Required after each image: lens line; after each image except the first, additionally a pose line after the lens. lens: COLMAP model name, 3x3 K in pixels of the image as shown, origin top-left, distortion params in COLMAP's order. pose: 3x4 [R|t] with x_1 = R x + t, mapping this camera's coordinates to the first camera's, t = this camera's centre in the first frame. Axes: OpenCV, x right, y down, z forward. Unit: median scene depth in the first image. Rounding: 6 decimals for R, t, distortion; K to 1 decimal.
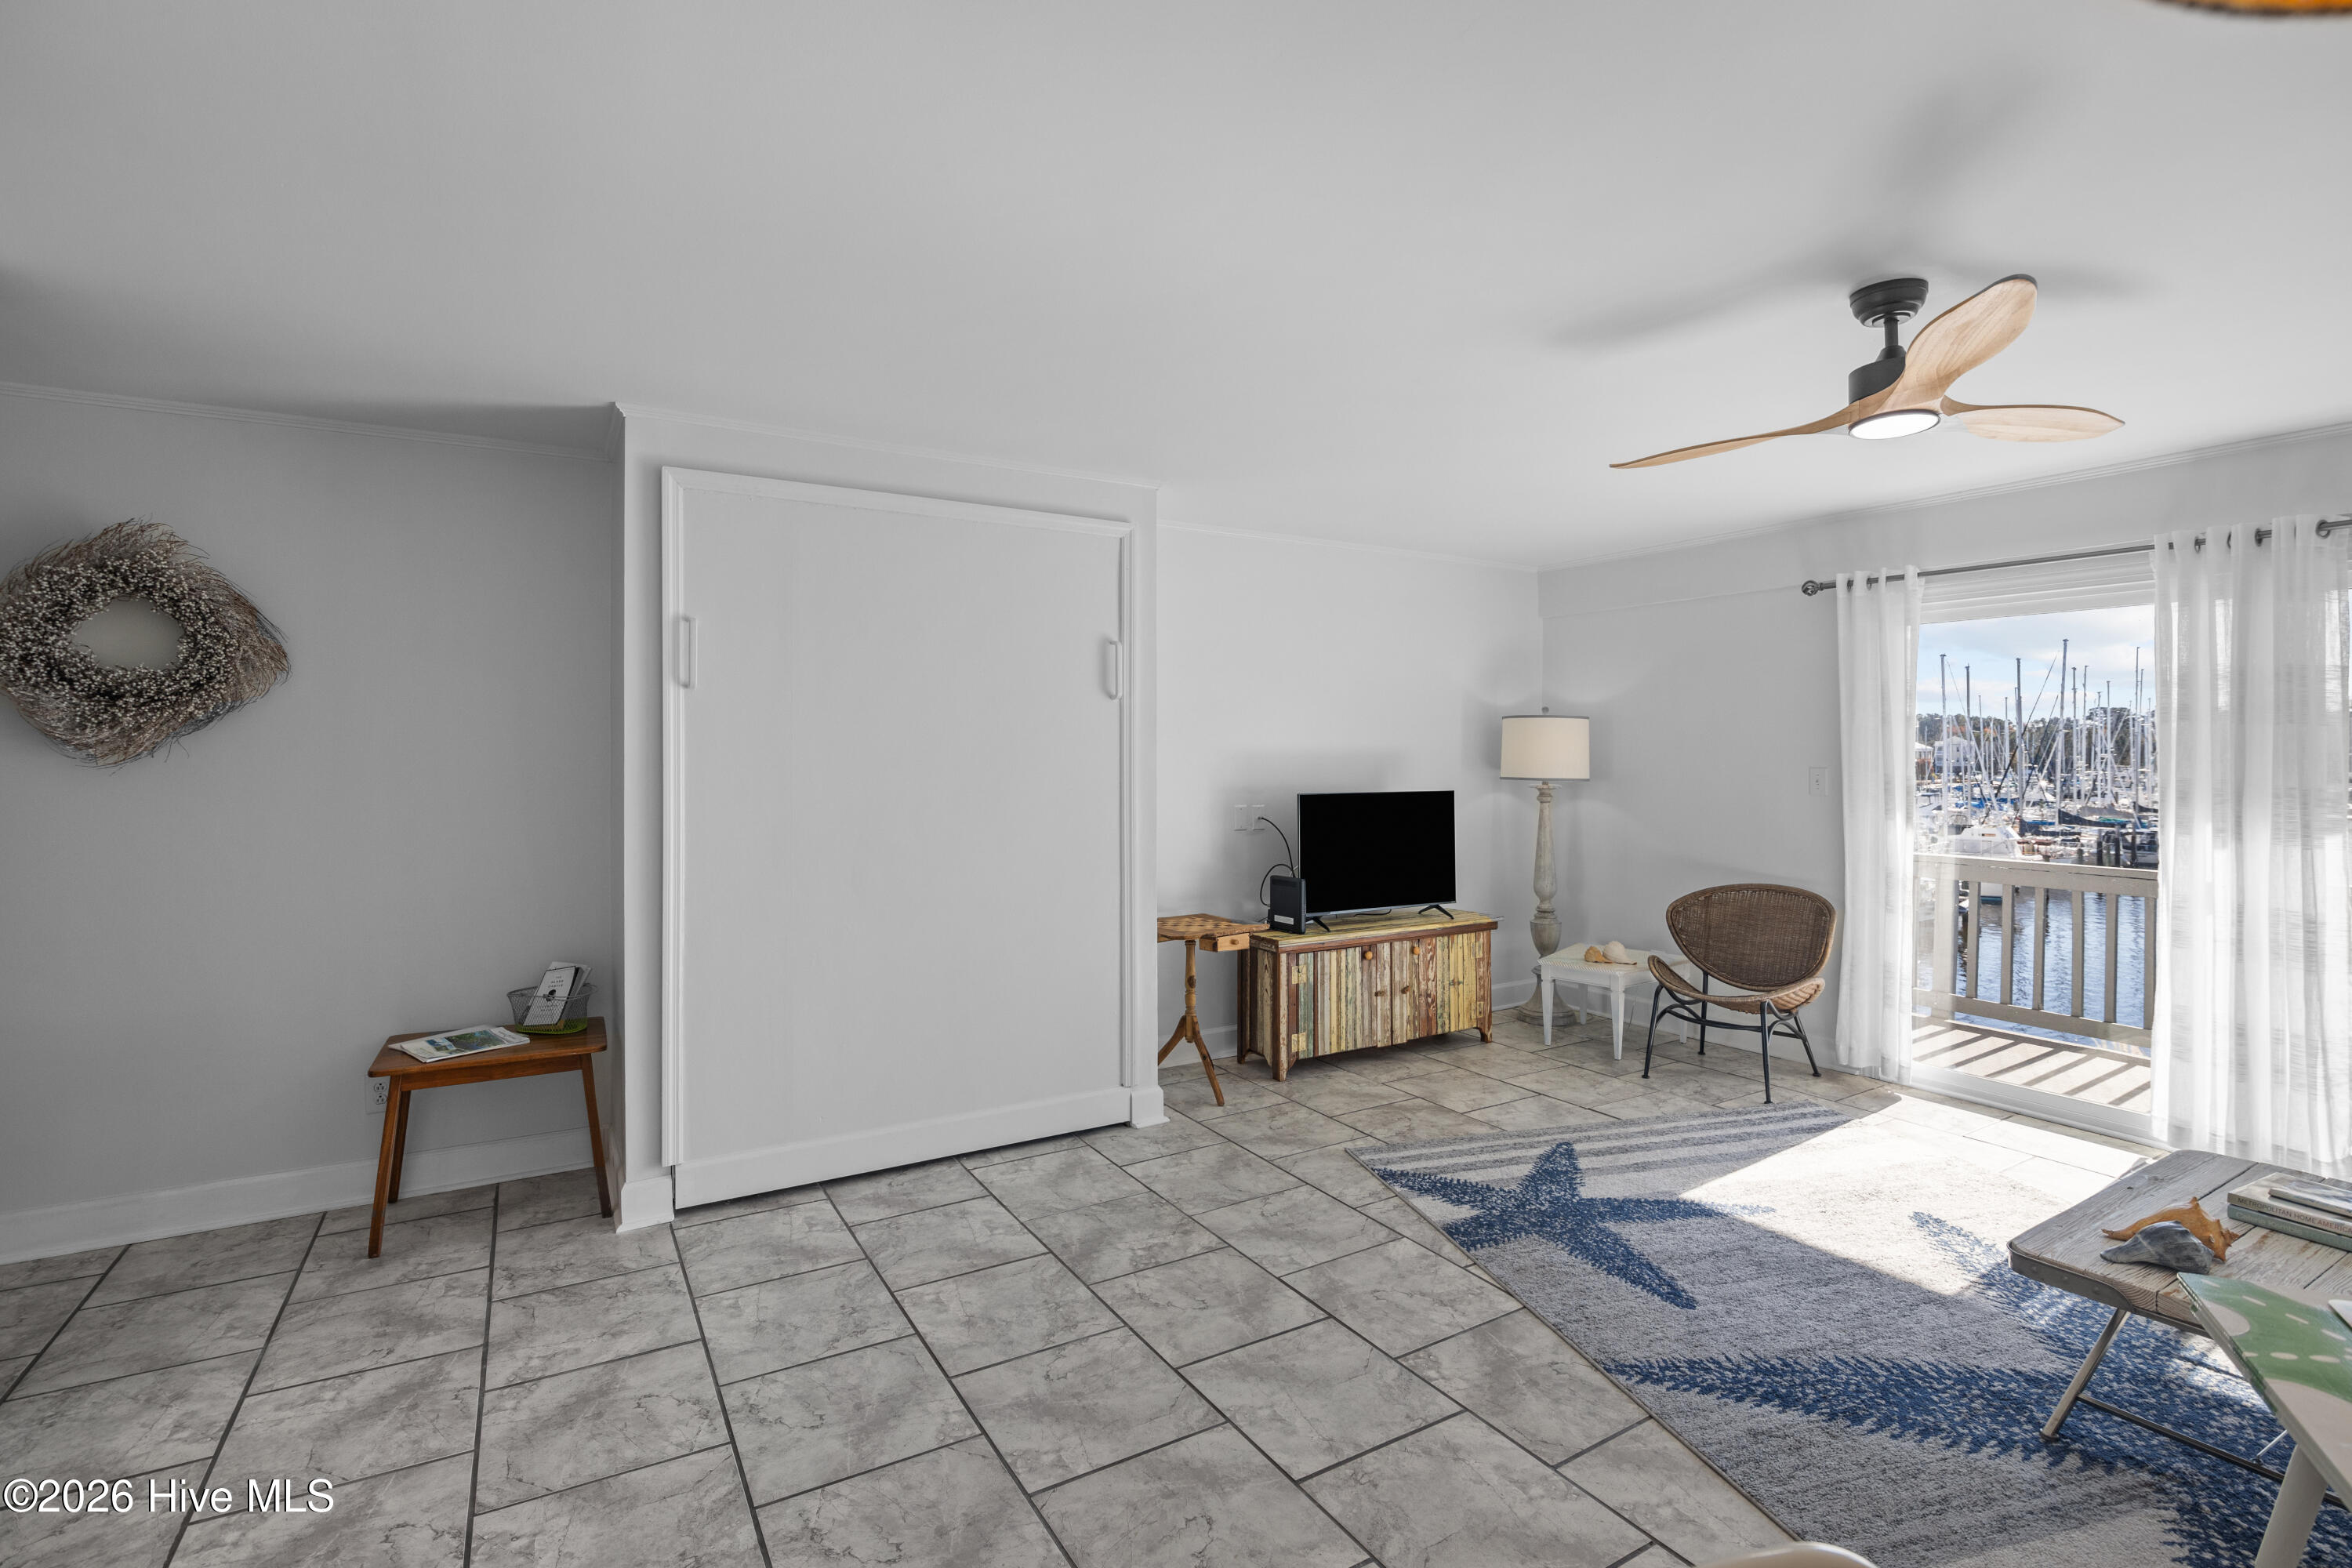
lens RADIAL K [[1073.8, 0, 1168.6], [0, 1073.8, 743.9], [0, 0, 1]] dist [-0.021457, -0.000058]
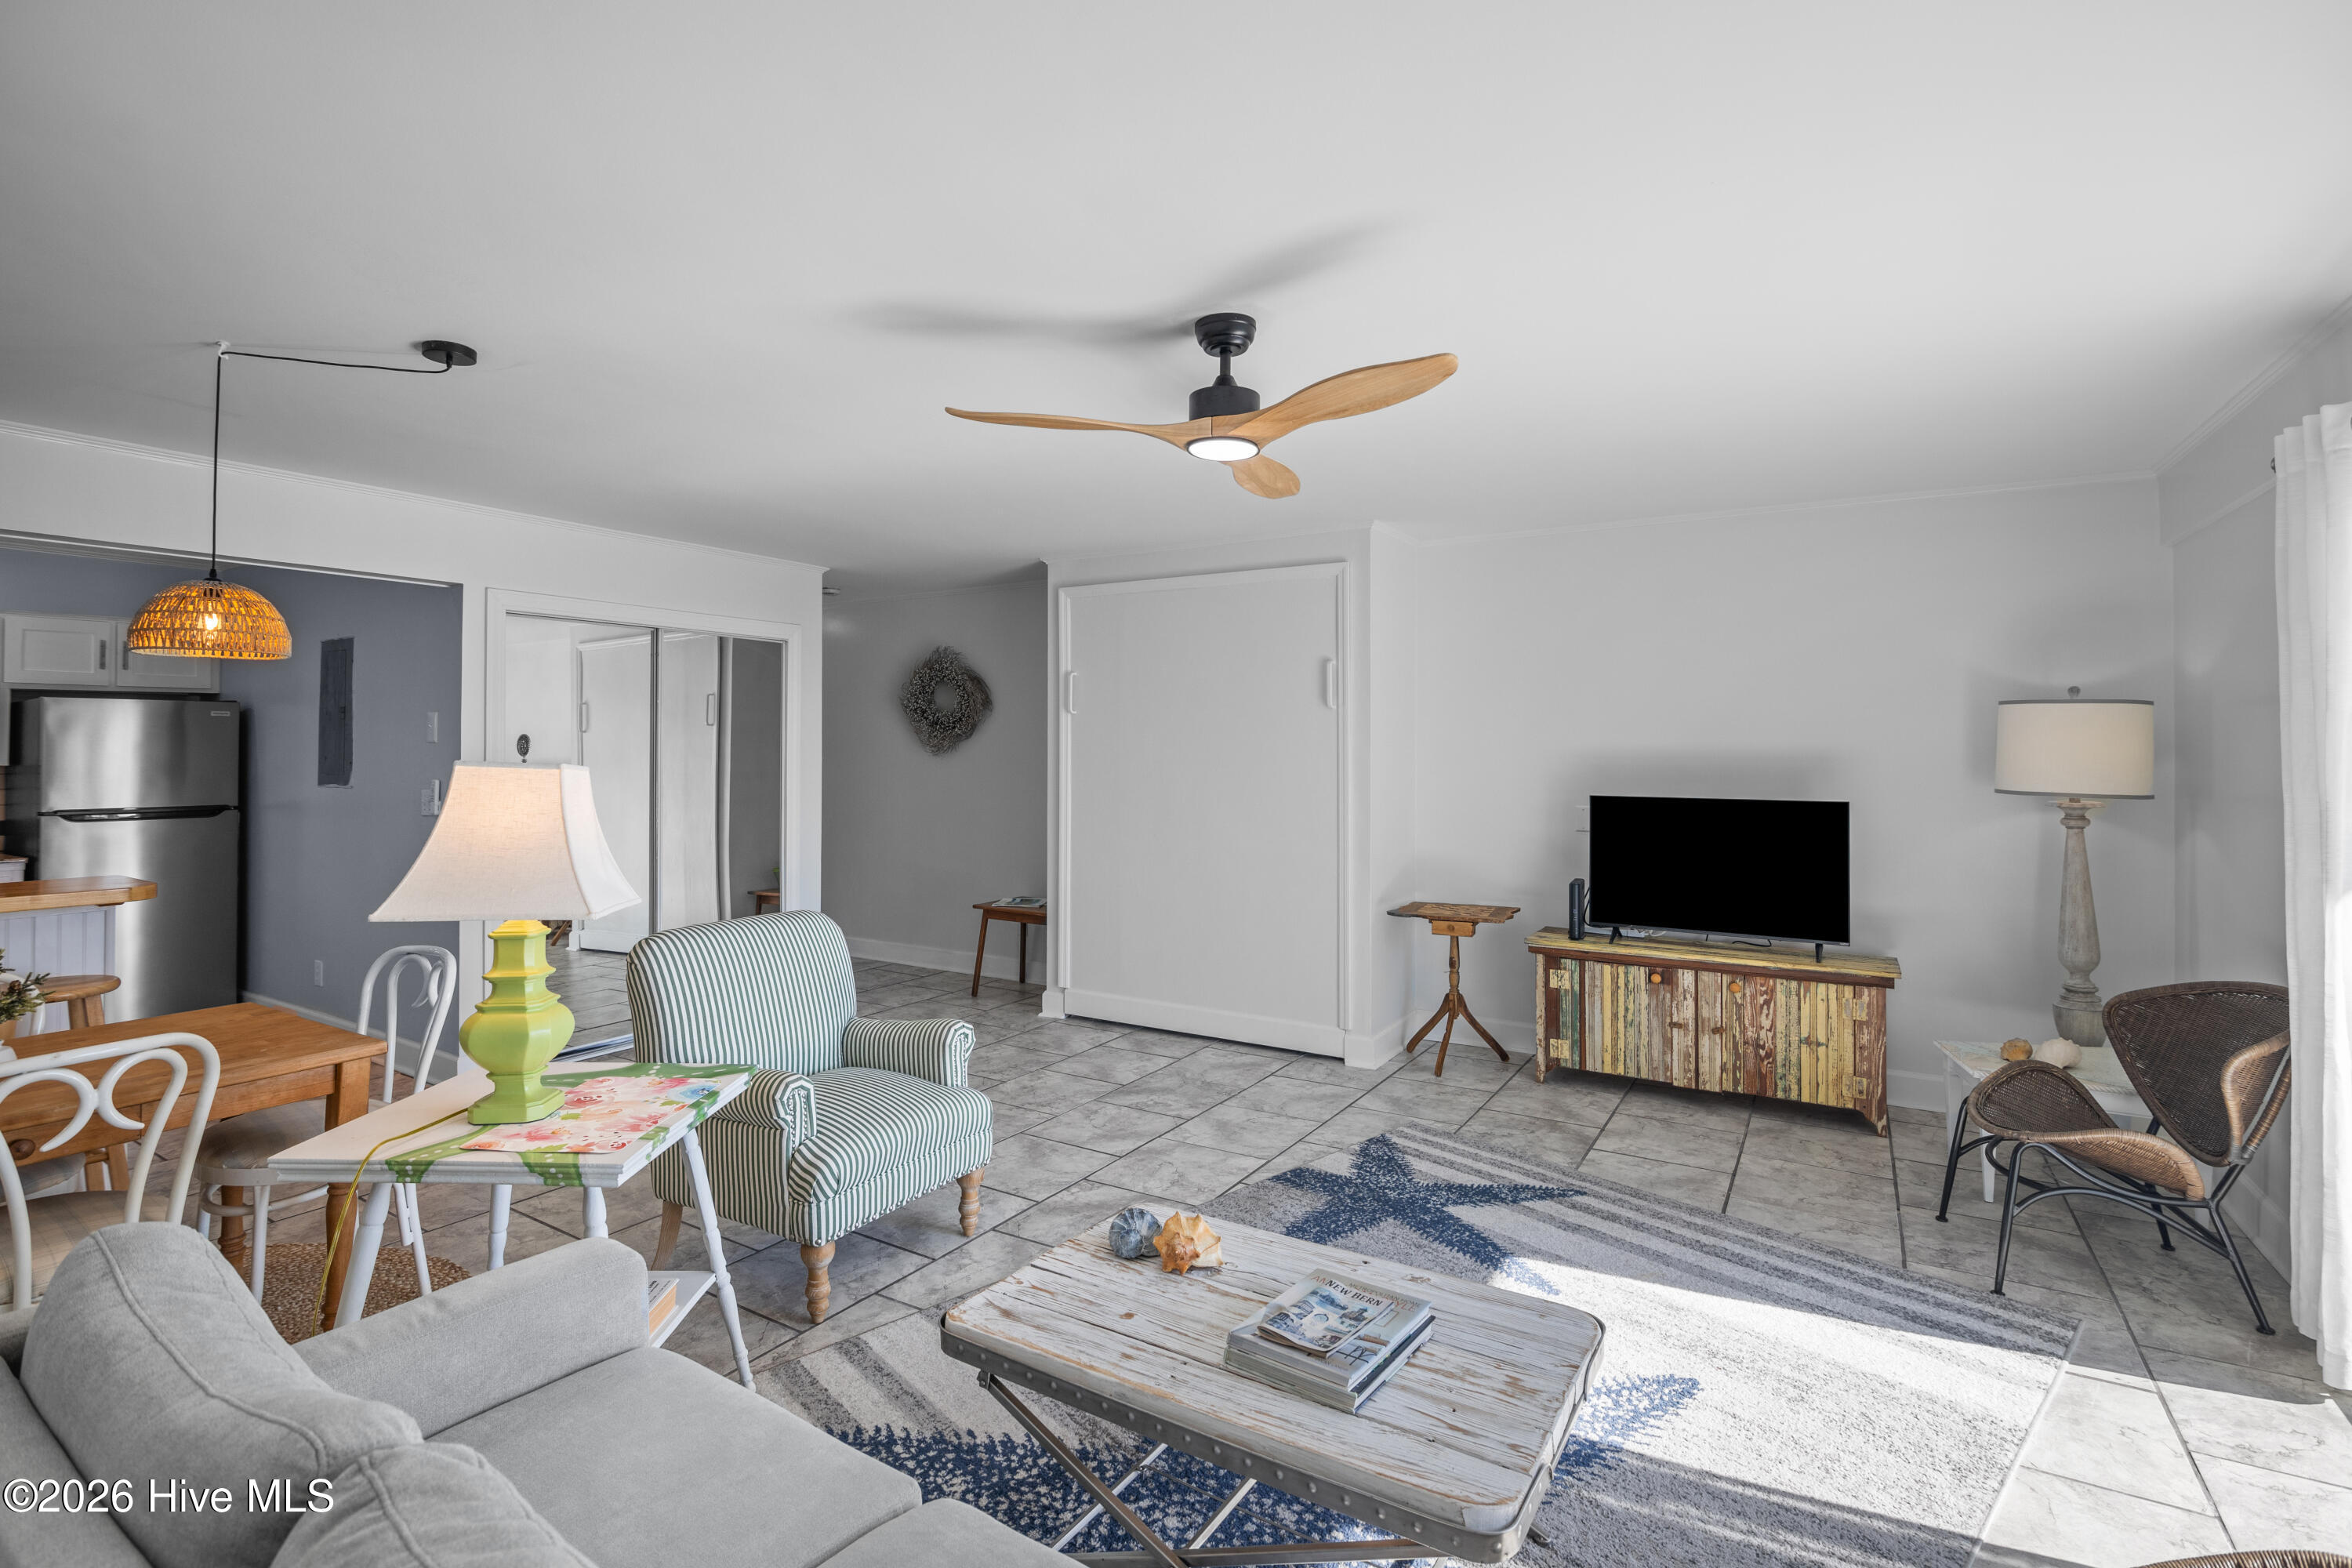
lens RADIAL K [[1073.8, 0, 1177.3], [0, 1073.8, 725.5], [0, 0, 1]] dist [-0.021457, -0.000058]
pose [[0.476364, -0.016803, -0.879088, 0.905369], [0.005035, 0.999853, -0.016383, -0.002901], [0.879234, 0.003378, 0.476378, 0.250724]]
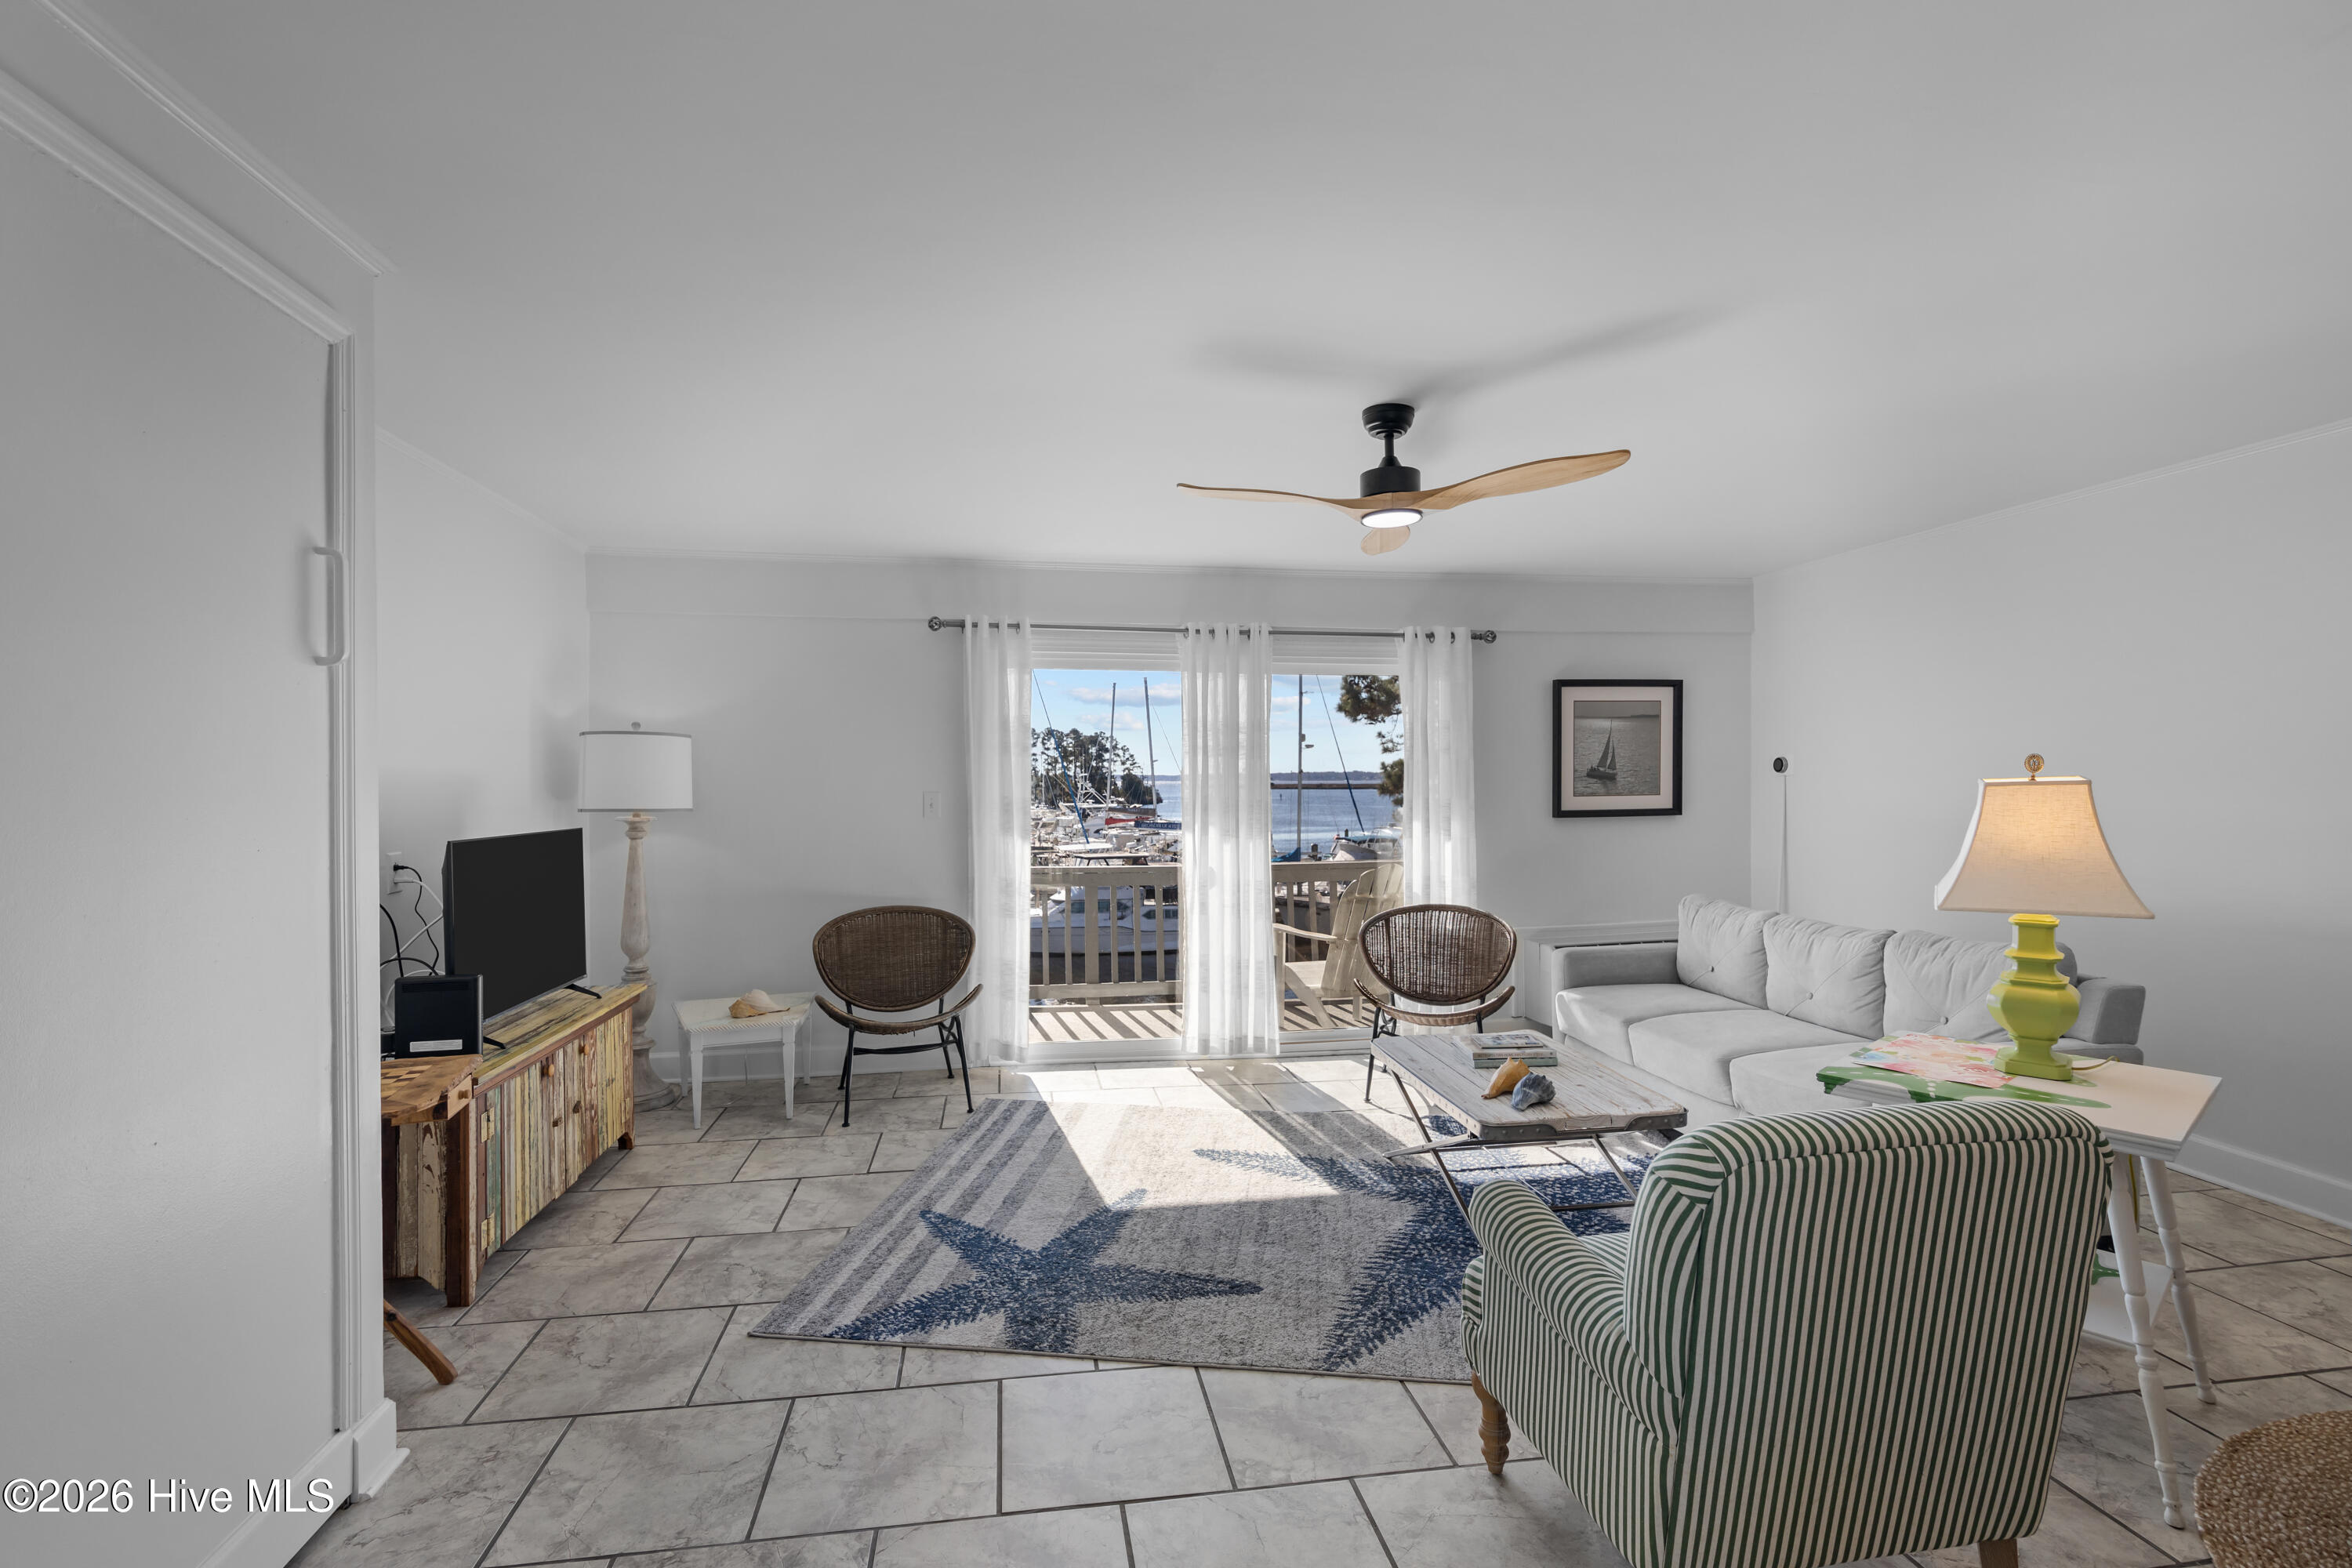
lens RADIAL K [[1073.8, 0, 1165.8], [0, 1073.8, 779.3], [0, 0, 1]] dist [-0.021457, -0.000058]
pose [[0.369142, 0.000742, 0.929373, -0.349106], [-0.006147, 0.999980, 0.001643, 0.007482], [-0.929353, -0.006319, 0.369140, 0.437072]]
